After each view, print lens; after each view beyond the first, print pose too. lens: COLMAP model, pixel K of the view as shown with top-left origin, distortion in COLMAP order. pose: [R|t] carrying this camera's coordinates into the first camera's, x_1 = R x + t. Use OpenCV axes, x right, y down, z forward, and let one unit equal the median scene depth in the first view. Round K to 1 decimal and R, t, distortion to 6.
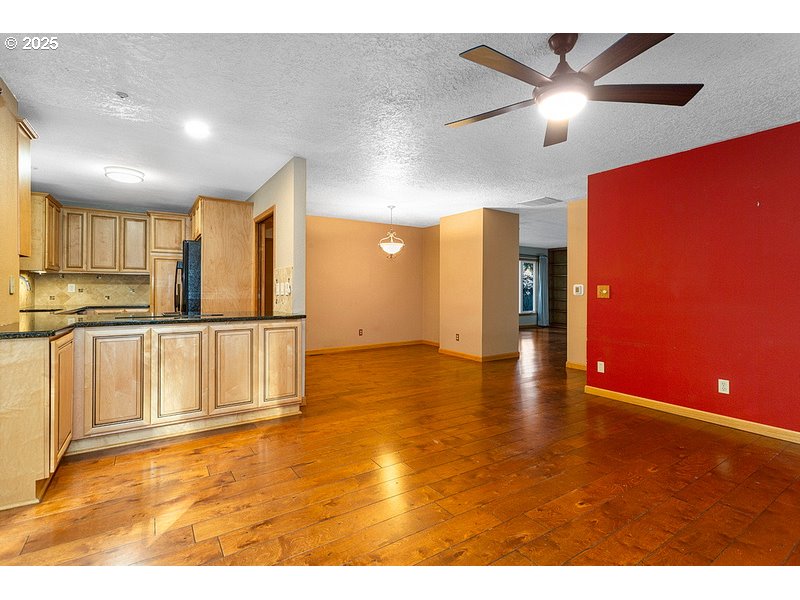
lens RADIAL K [[389.1, 0, 408.3], [0, 389.1, 285.4], [0, 0, 1]] dist [-0.000527, 0.001406]
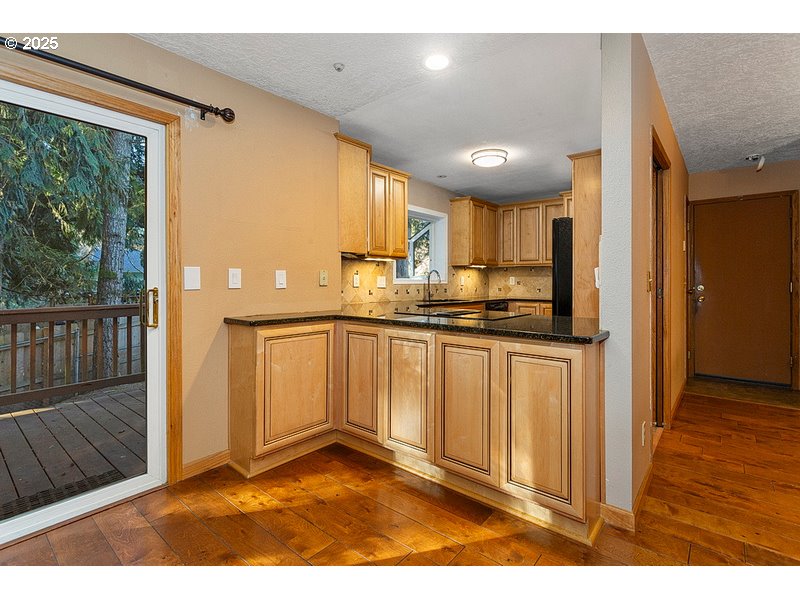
lens RADIAL K [[389.1, 0, 394.3], [0, 389.1, 278.9], [0, 0, 1]] dist [-0.000527, 0.001406]
pose [[0.271714, -0.004371, -0.962368, 0.075768], [0.005805, 0.999979, -0.002903, 0.003230], [0.962361, -0.004797, 0.271733, 0.411973]]
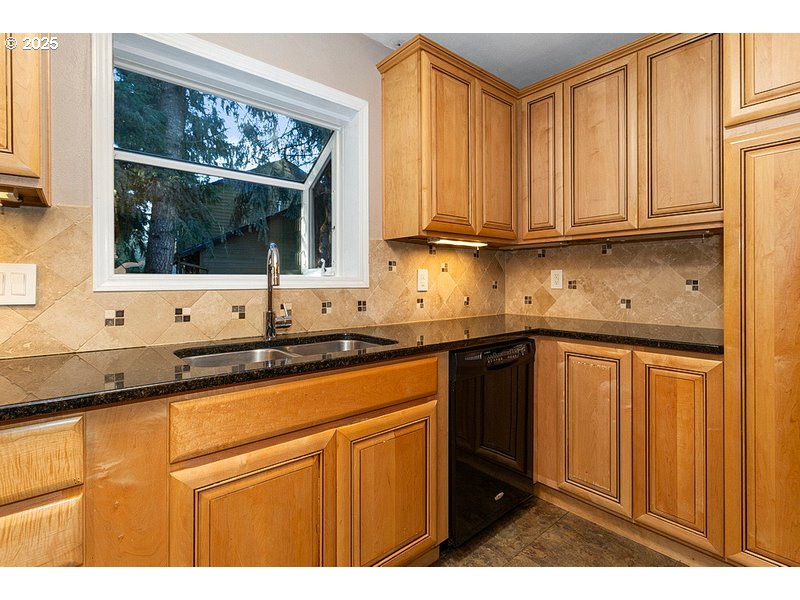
lens RADIAL K [[389.1, 0, 407.6], [0, 389.1, 283.0], [0, 0, 1]] dist [-0.000527, 0.001406]
pose [[0.137527, -0.000468, -0.990498, -0.463723], [0.011987, 0.999927, 0.001192, 0.008877], [0.990426, -0.012037, 0.137522, 0.795401]]
